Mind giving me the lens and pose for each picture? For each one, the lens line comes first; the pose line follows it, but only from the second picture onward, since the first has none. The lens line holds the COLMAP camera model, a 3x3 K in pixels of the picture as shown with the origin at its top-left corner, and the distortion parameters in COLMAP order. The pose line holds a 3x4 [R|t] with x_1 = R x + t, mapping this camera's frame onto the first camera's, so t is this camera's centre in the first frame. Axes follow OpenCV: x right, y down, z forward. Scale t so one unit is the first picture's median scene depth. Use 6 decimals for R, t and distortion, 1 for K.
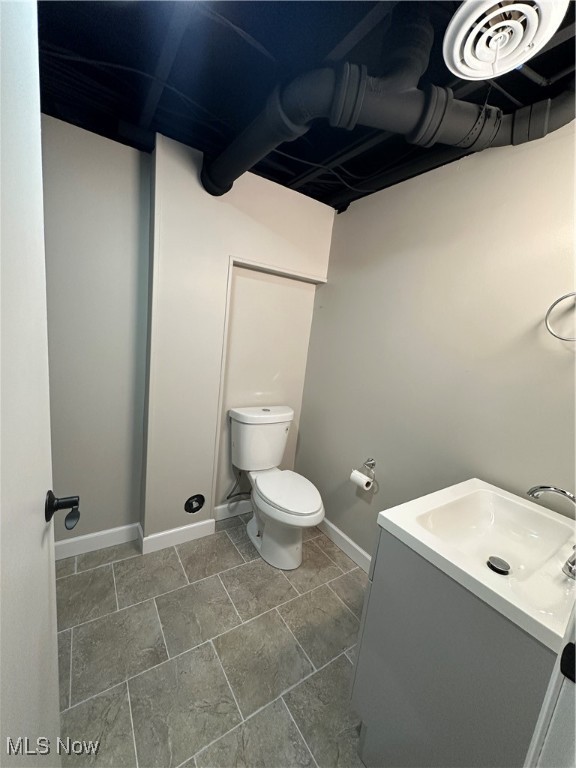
lens RADIAL K [[305.4, 0, 288.0], [0, 305.4, 384.0], [0, 0, 1]] dist [-0.005508, 0.000715]
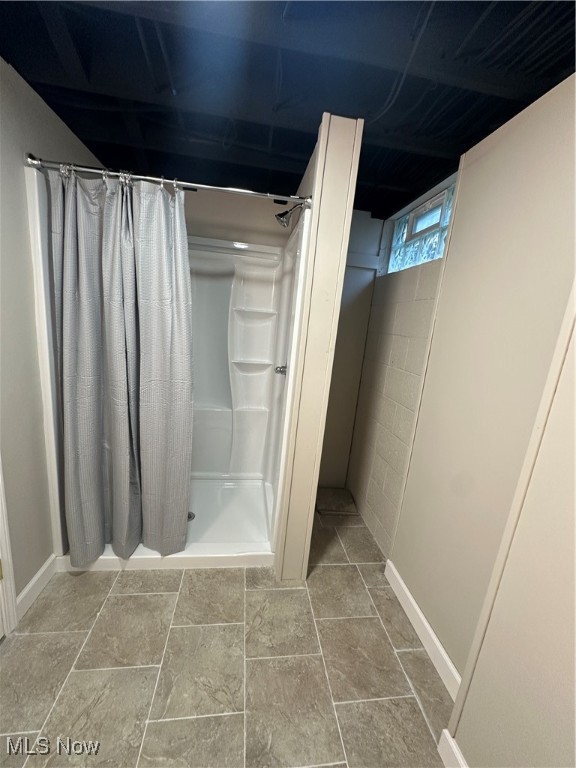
lens RADIAL K [[305.4, 0, 288.0], [0, 305.4, 384.0], [0, 0, 1]] dist [-0.005508, 0.000715]
pose [[-0.421626, 0.038568, -0.905949, 0.190519], [-0.288283, 0.941557, 0.174250, -0.158508], [0.859723, 0.334638, -0.385867, 0.937769]]
